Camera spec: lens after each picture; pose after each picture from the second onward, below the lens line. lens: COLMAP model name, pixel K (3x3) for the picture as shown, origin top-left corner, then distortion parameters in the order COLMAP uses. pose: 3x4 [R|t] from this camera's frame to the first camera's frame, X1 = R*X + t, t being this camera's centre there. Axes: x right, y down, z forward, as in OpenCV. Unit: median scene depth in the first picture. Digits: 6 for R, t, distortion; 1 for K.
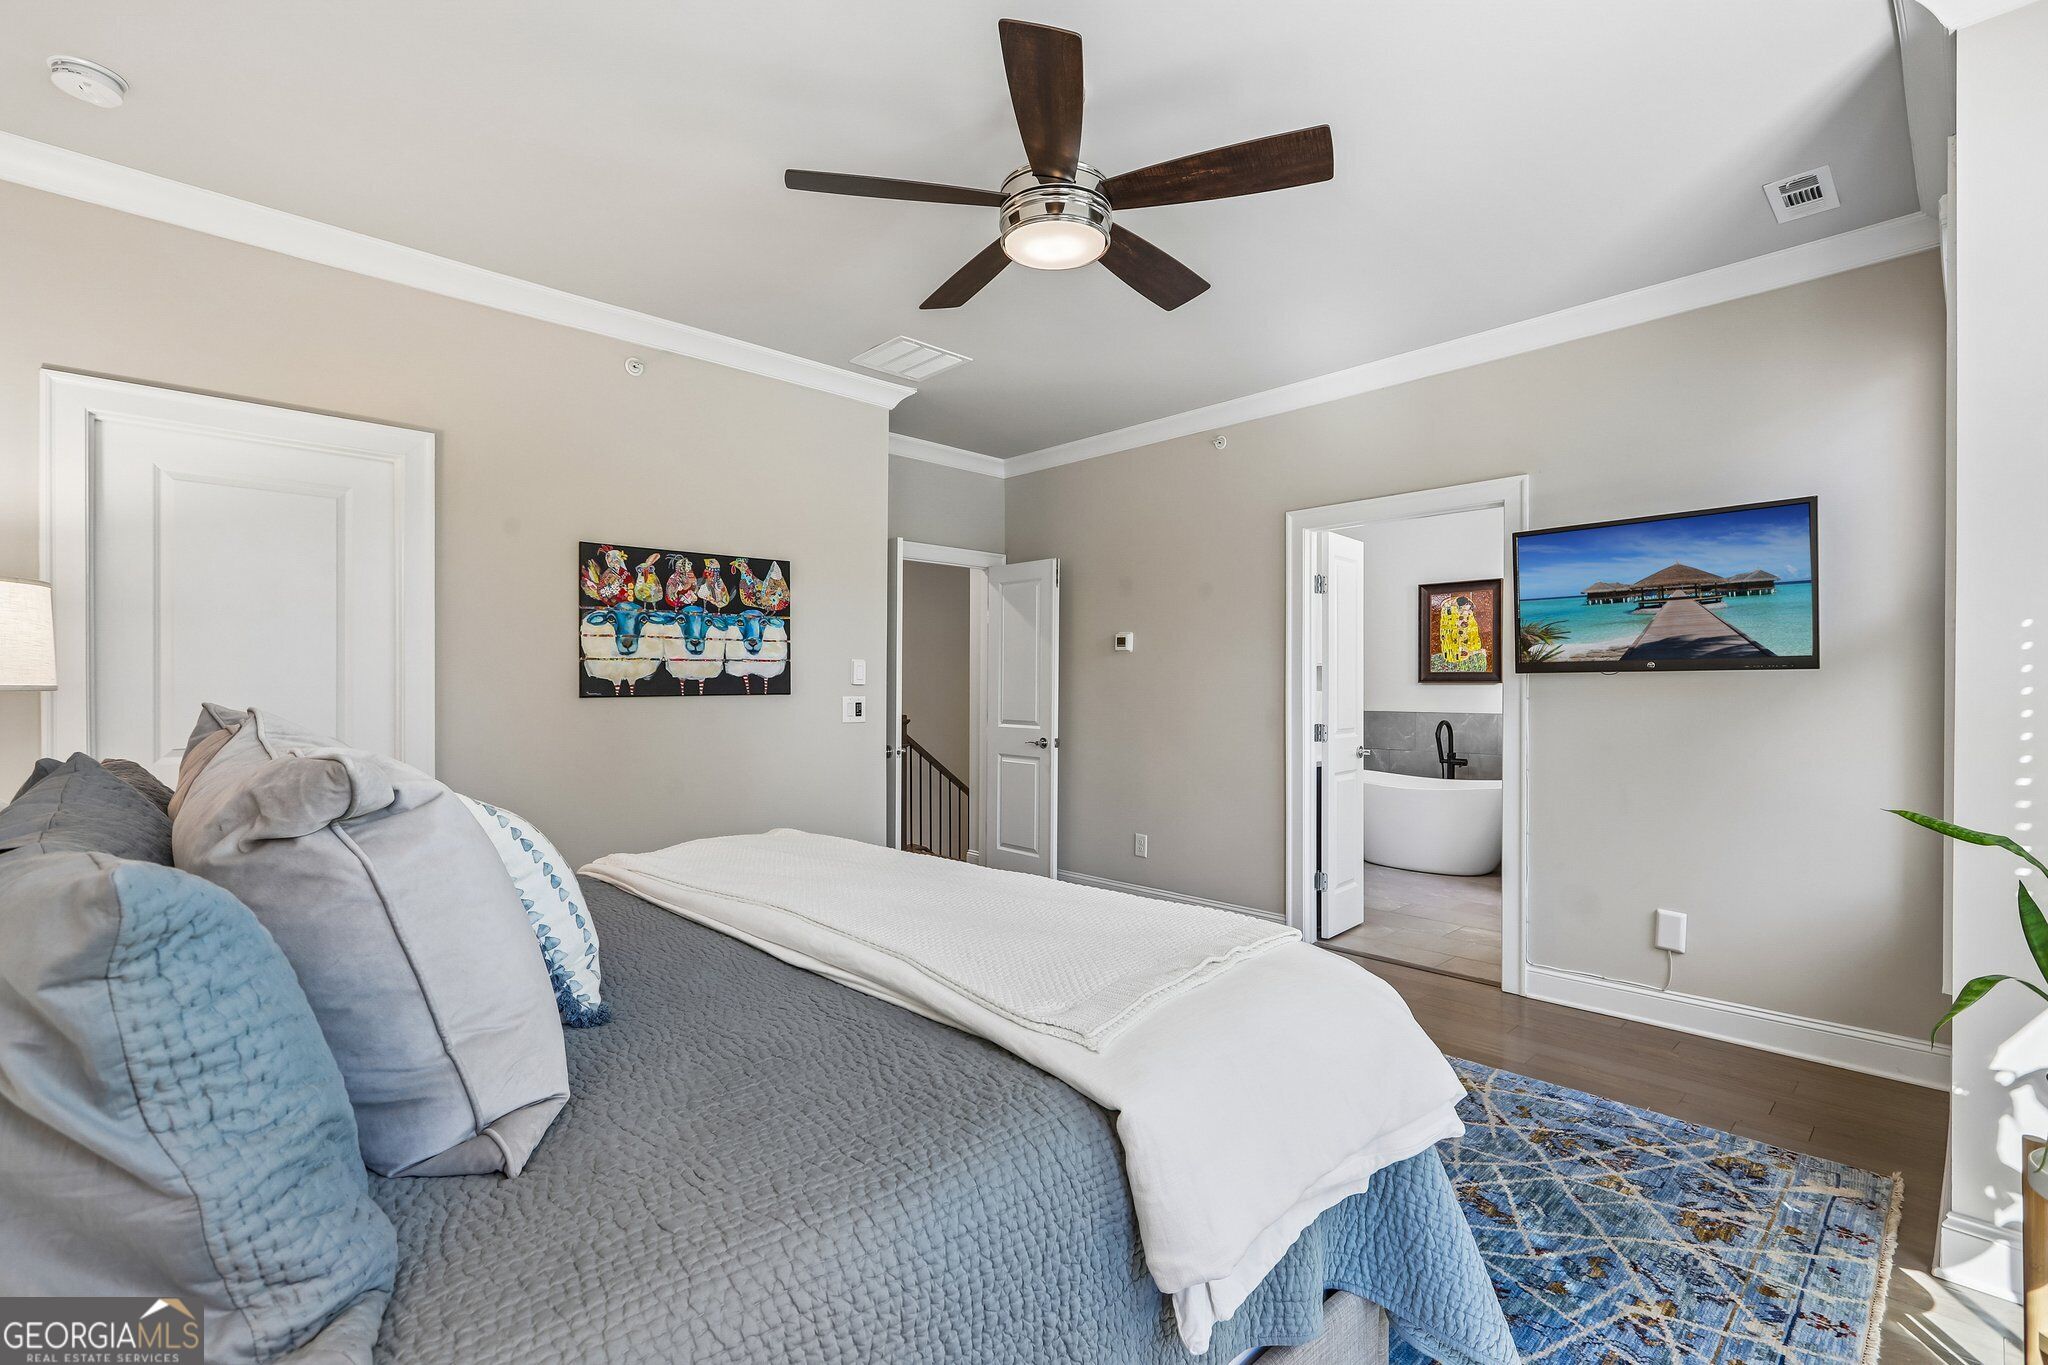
lens RADIAL K [[917.5, 0, 1024.8], [0, 917.5, 694.0], [0, 0, 1]] dist [-0.005708, 0.001725]
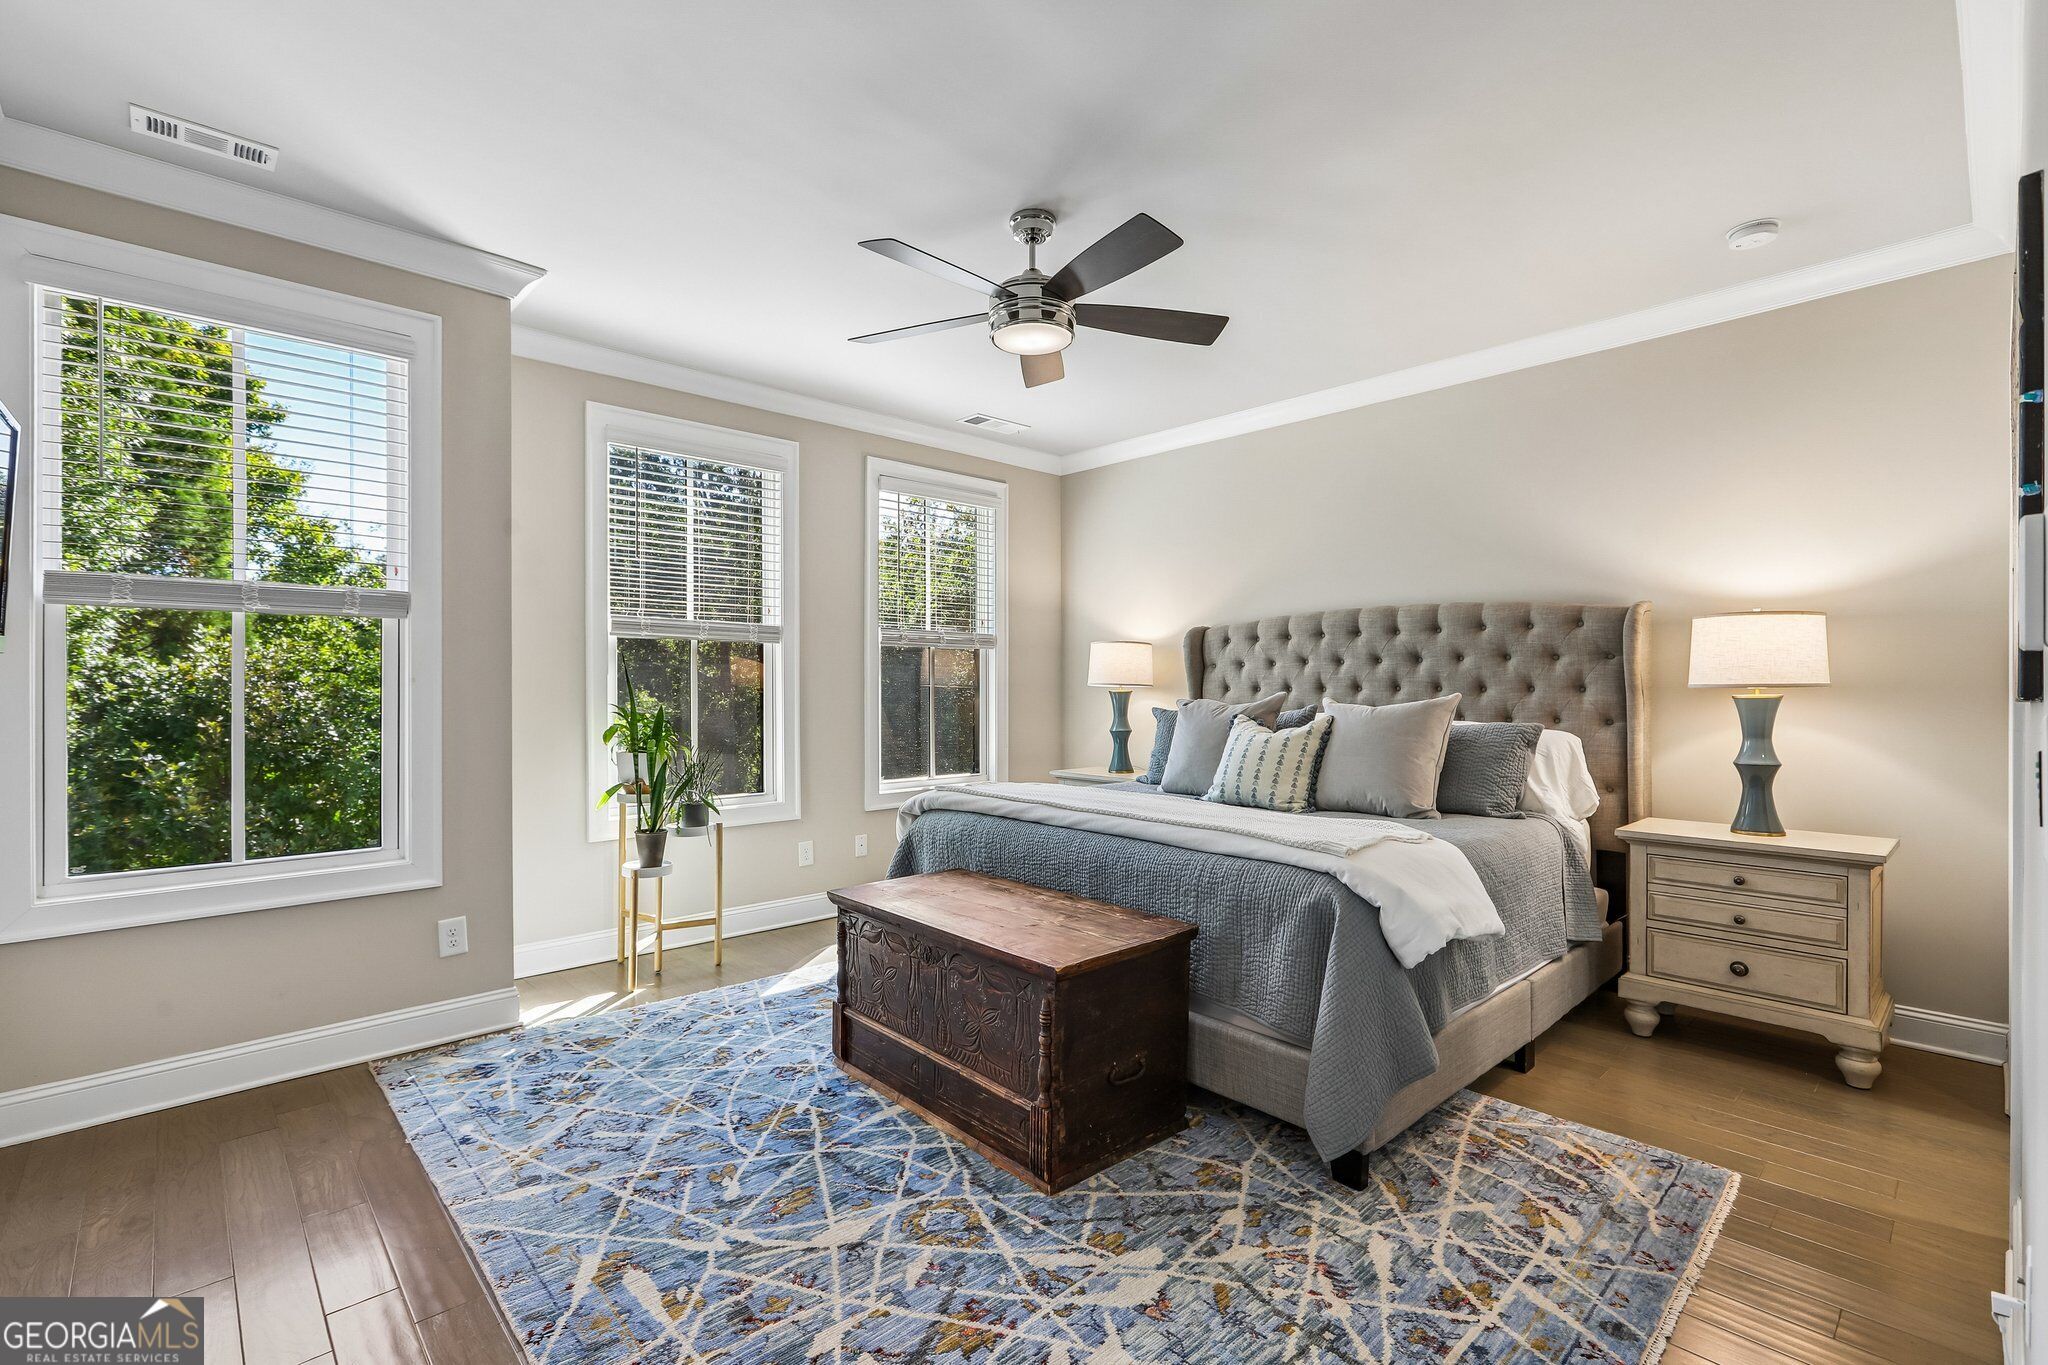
lens RADIAL K [[917.5, 0, 985.4], [0, 917.5, 684.8], [0, 0, 1]] dist [-0.005708, 0.001725]
pose [[-0.998999, -0.003232, 0.044620, 0.025802], [-0.003208, 0.999995, 0.000600, -0.003677], [-0.044621, 0.000457, -0.999004, 1.387822]]
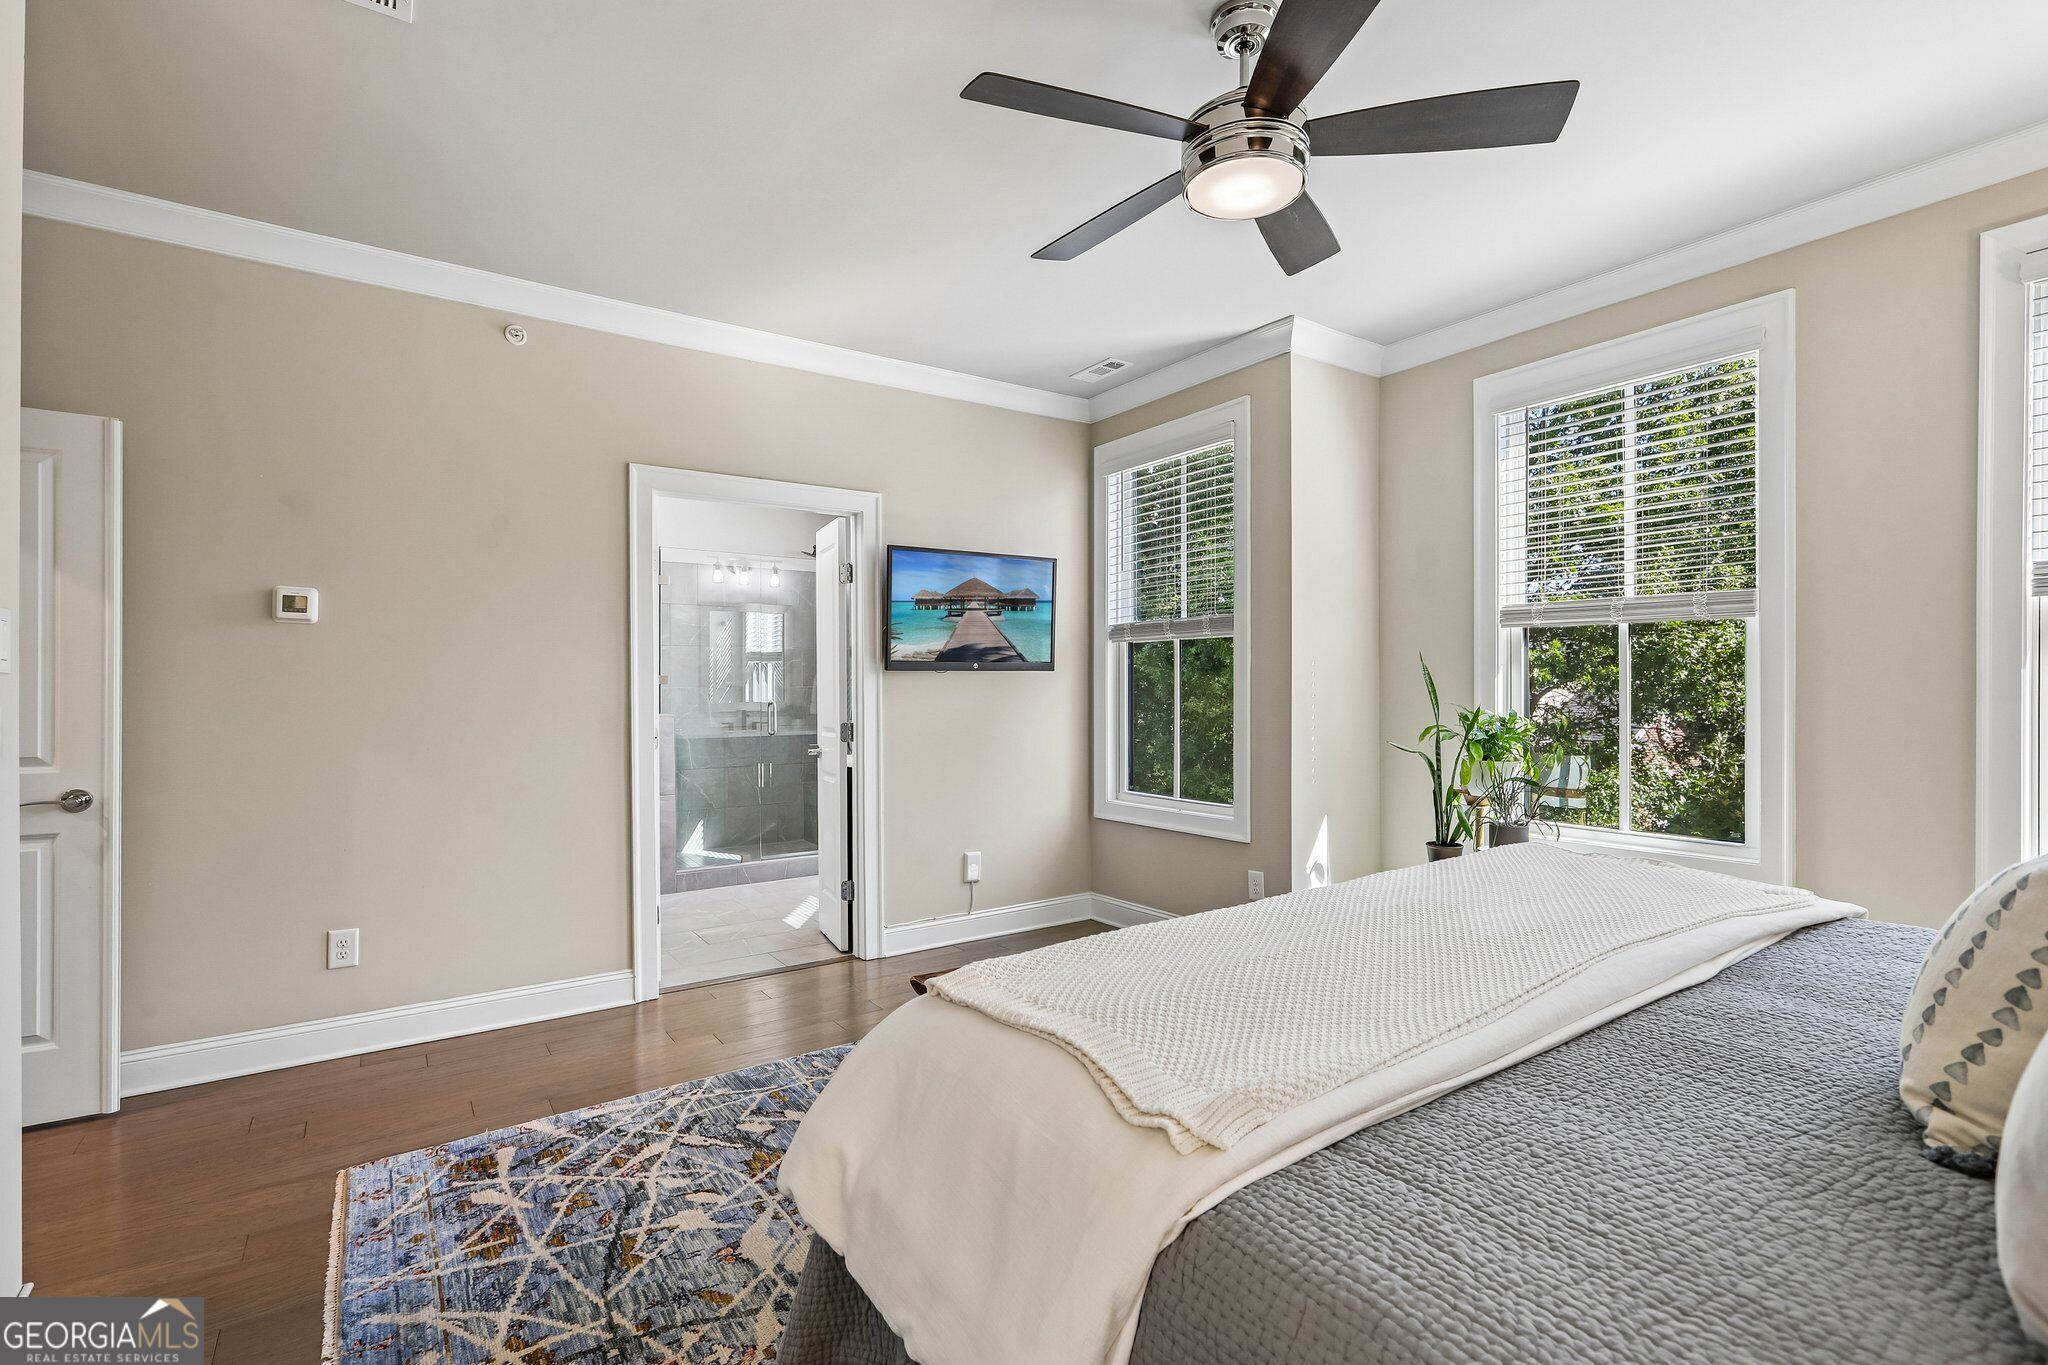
lens RADIAL K [[917.5, 0, 1028.6], [0, 917.5, 681.9], [0, 0, 1]] dist [-0.005708, 0.001725]
pose [[0.157407, -0.001278, 0.987533, -0.537302], [0.007849, 0.999969, 0.000043, -0.006386], [-0.987503, 0.007744, 0.157412, 0.648874]]
